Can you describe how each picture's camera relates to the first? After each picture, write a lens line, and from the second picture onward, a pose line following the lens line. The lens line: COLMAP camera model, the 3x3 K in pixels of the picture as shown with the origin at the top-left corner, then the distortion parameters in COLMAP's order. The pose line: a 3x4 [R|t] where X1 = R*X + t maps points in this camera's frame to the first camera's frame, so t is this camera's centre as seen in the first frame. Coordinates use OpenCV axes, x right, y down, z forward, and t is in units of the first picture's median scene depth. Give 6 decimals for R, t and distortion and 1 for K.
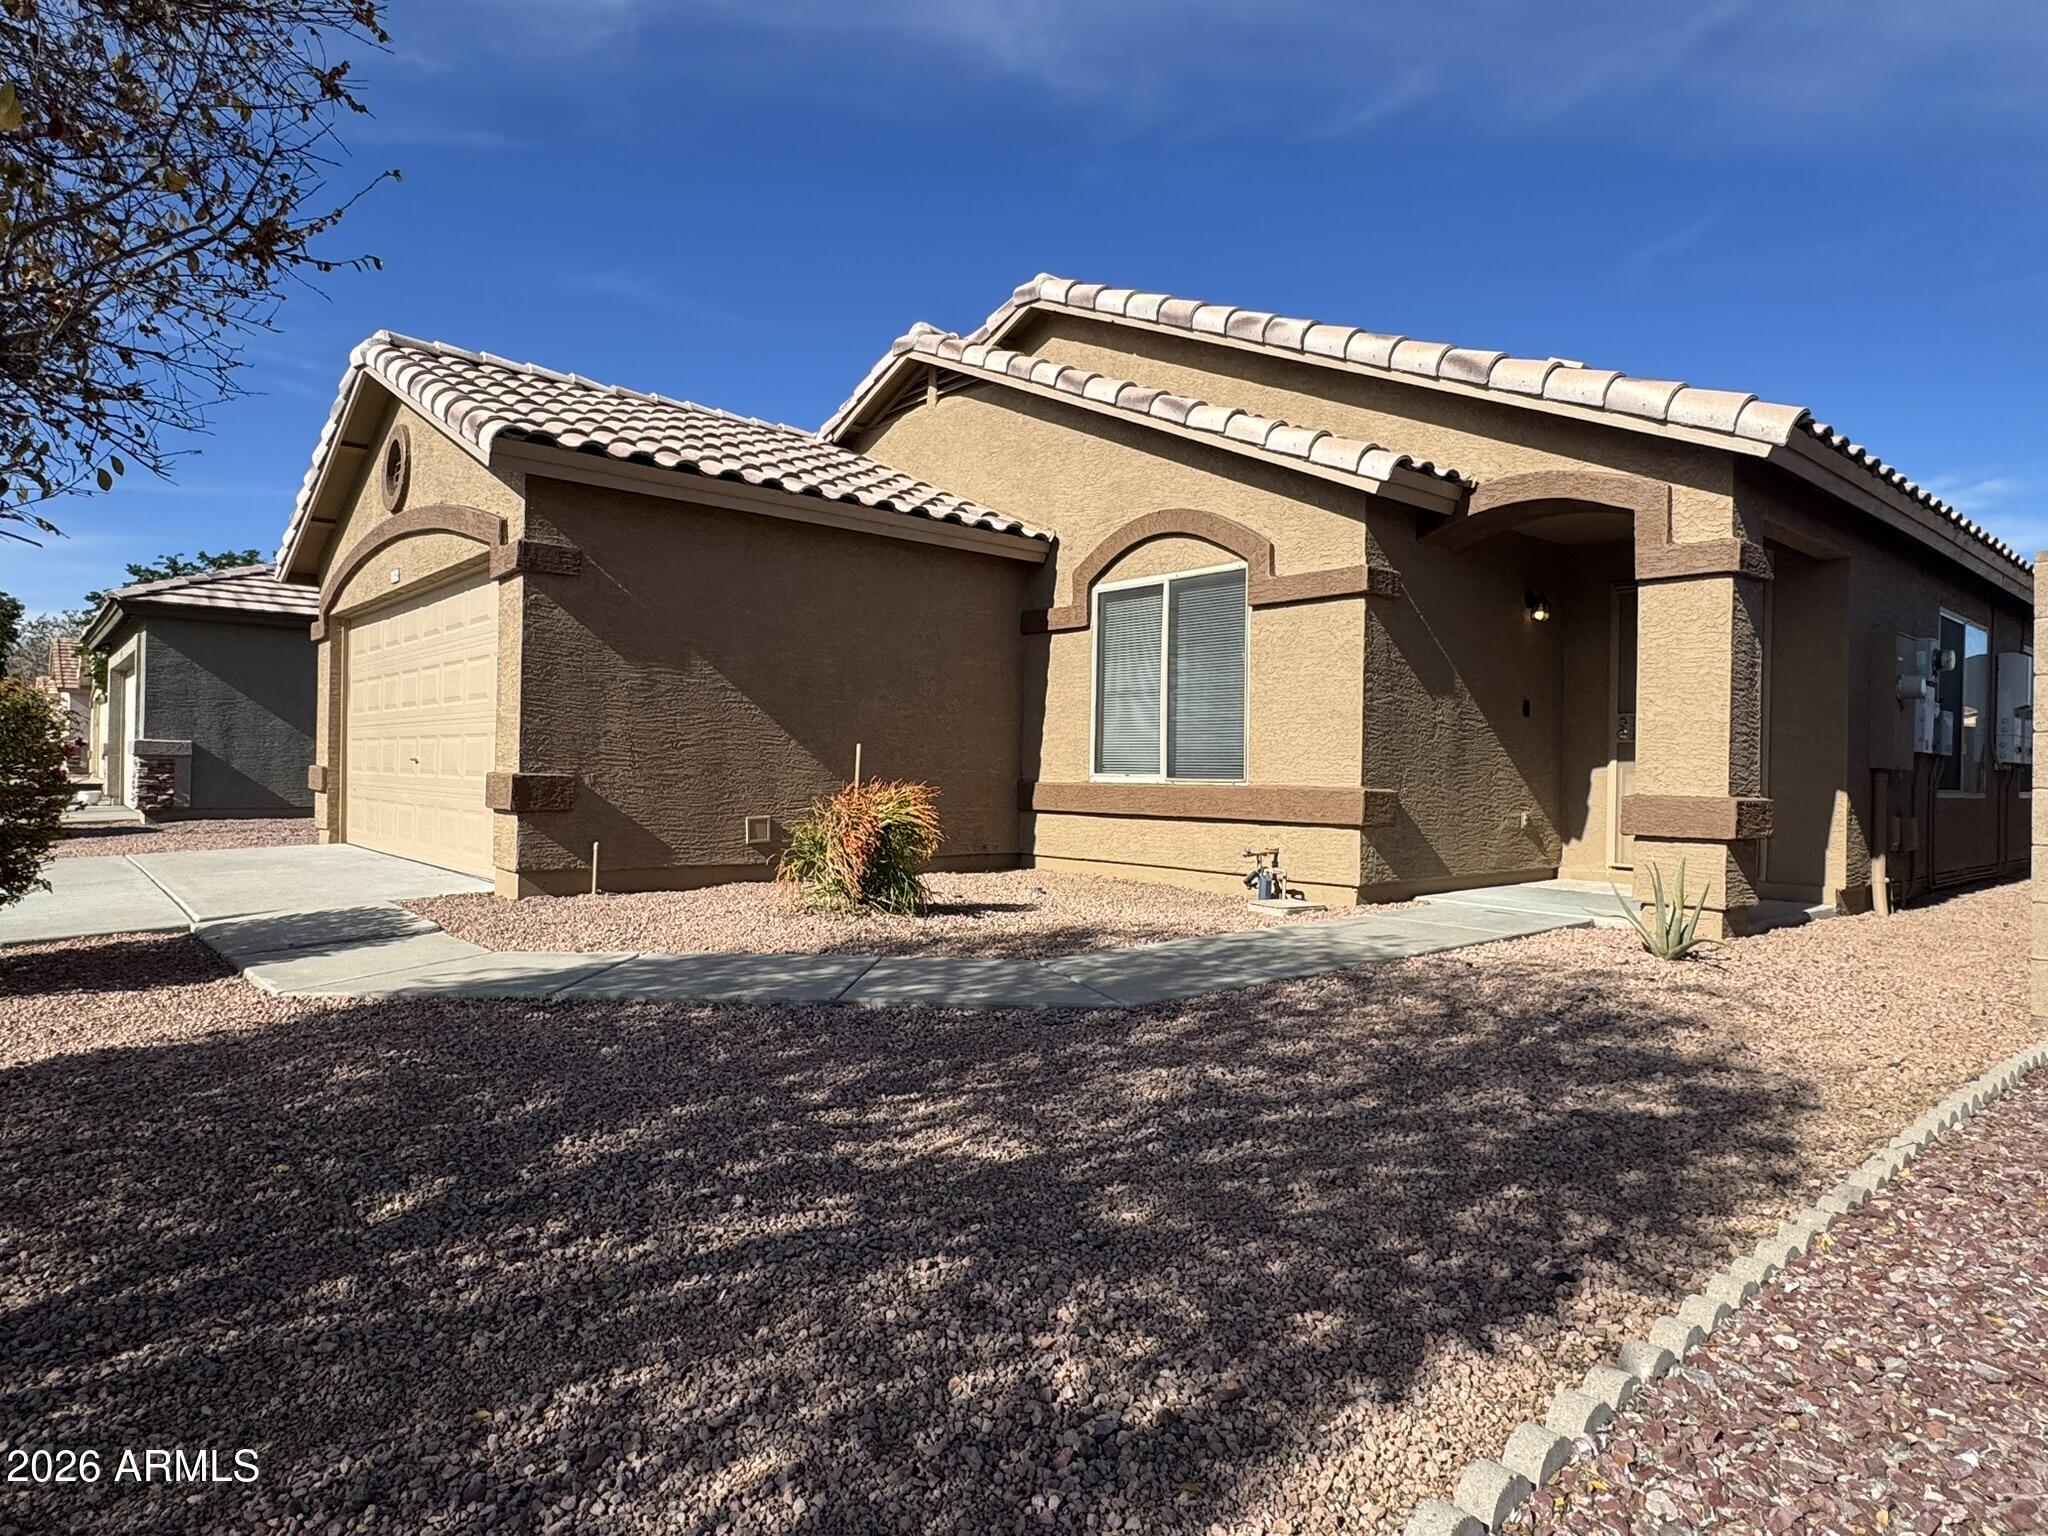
lens RADIAL K [[1177.5, 0, 1018.0], [0, 1177.5, 762.4], [0, 0, 1]] dist [0.004394, 0.001849]
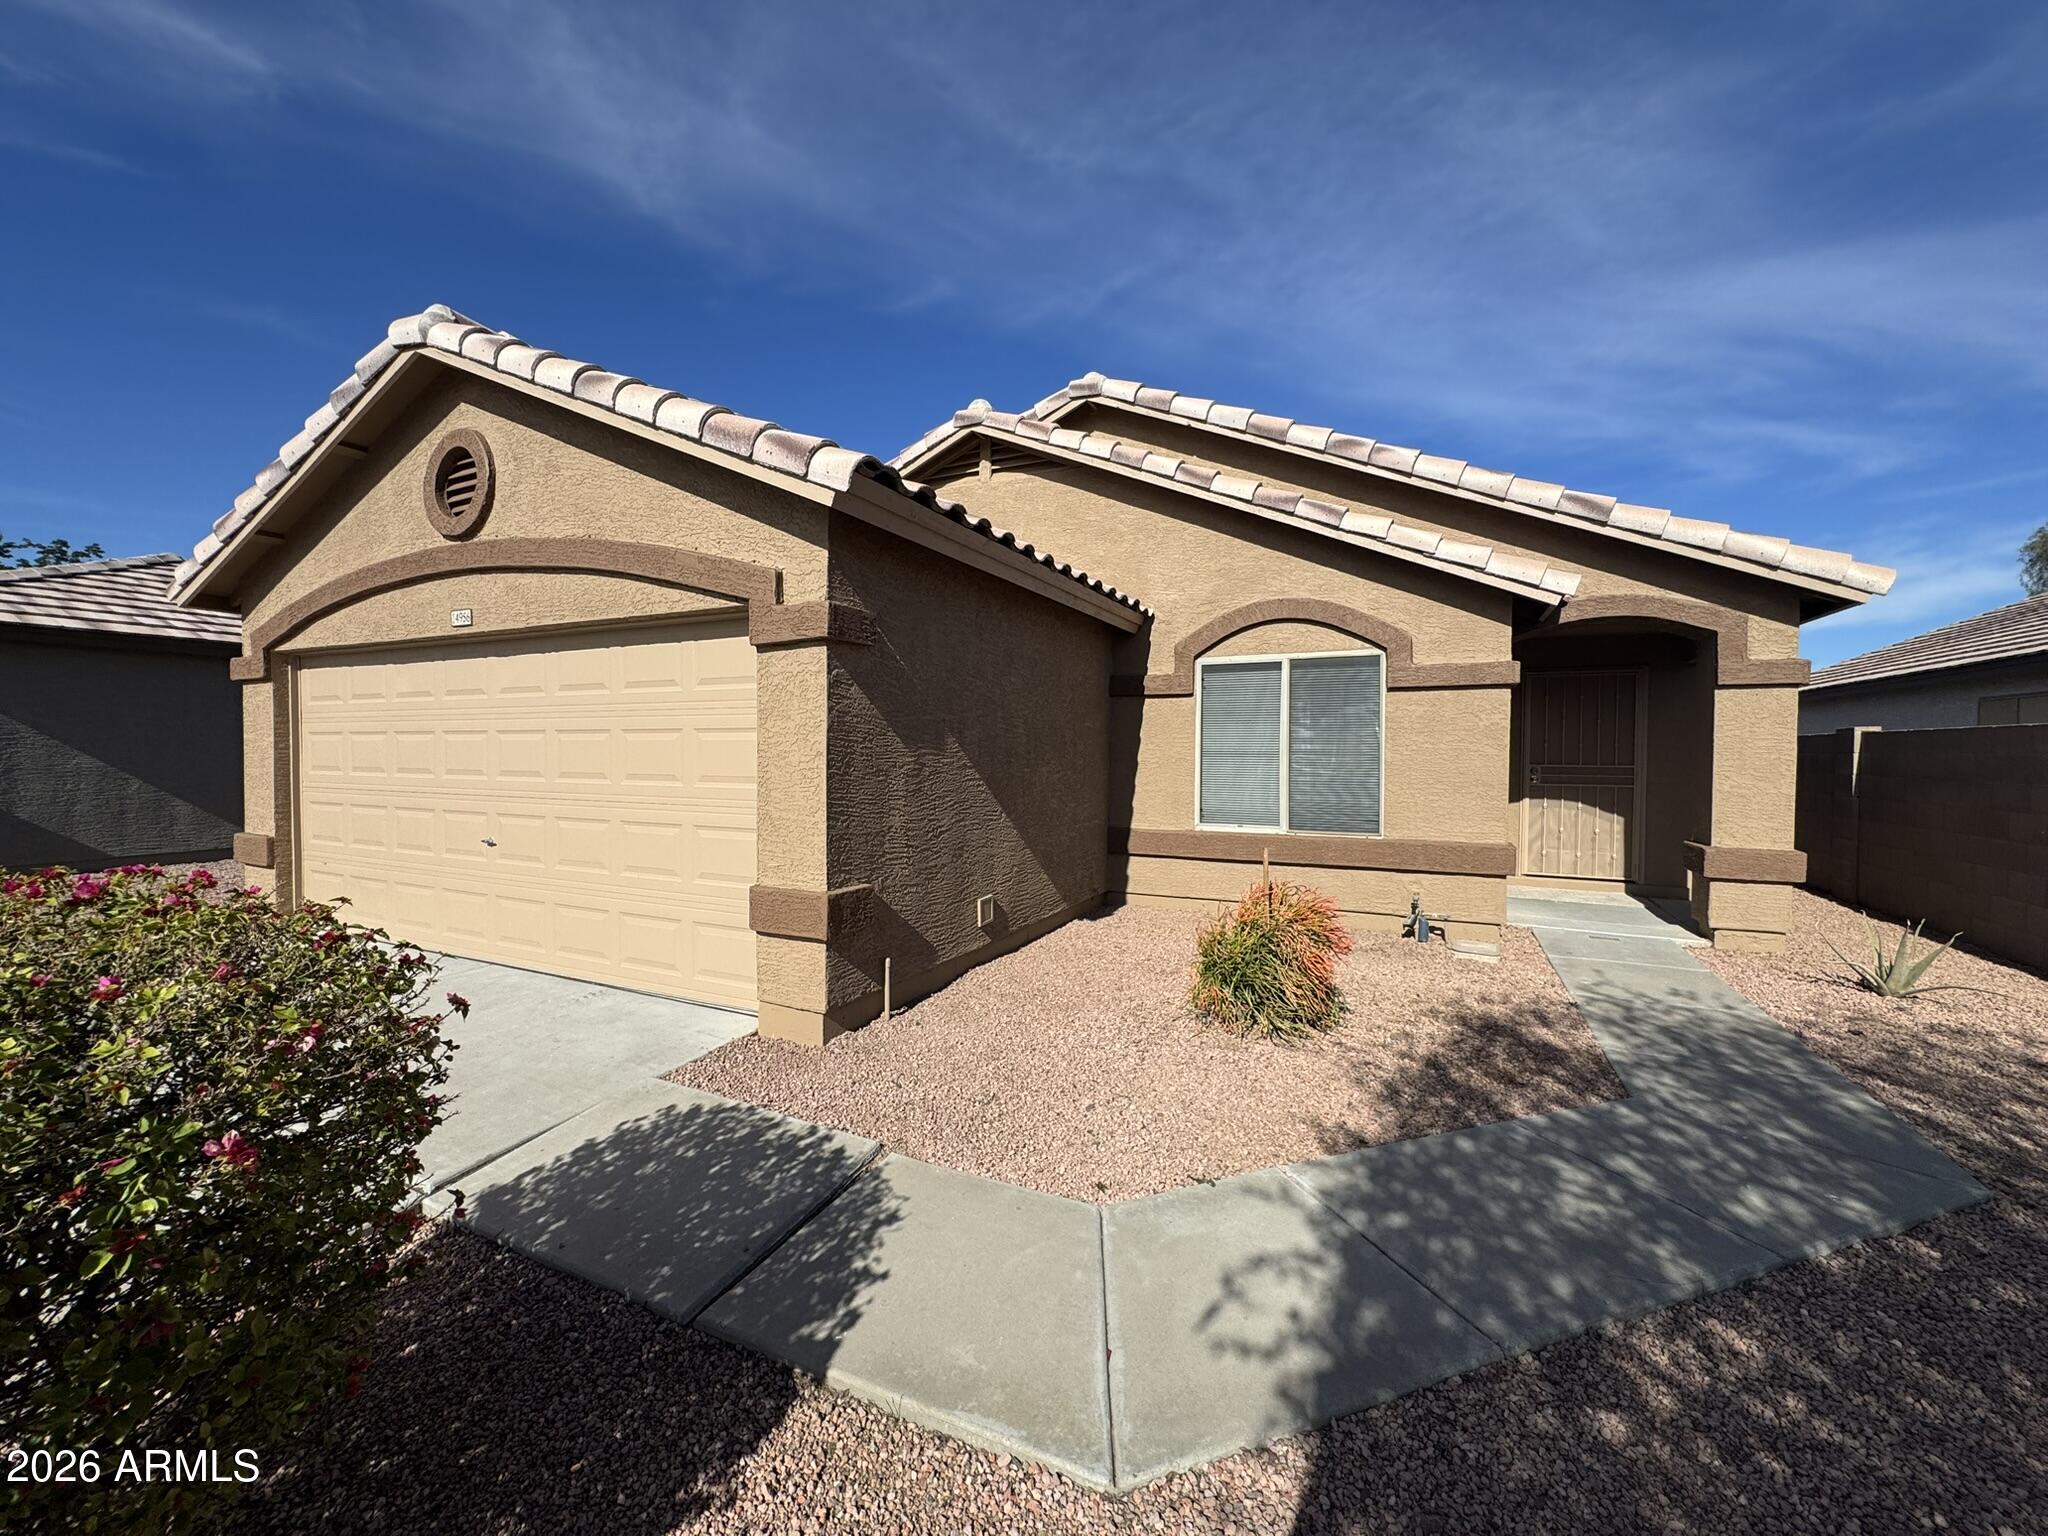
lens RADIAL K [[811.8, 0, 1022.2], [0, 811.8, 769.9], [0, 0, 1]] dist [0.000899, -0.000850]
pose [[0.919803, -0.021572, 0.391787, -0.410648], [0.007588, 0.999279, 0.037207, -0.074455], [-0.392307, -0.031250, 0.919303, 0.349346]]
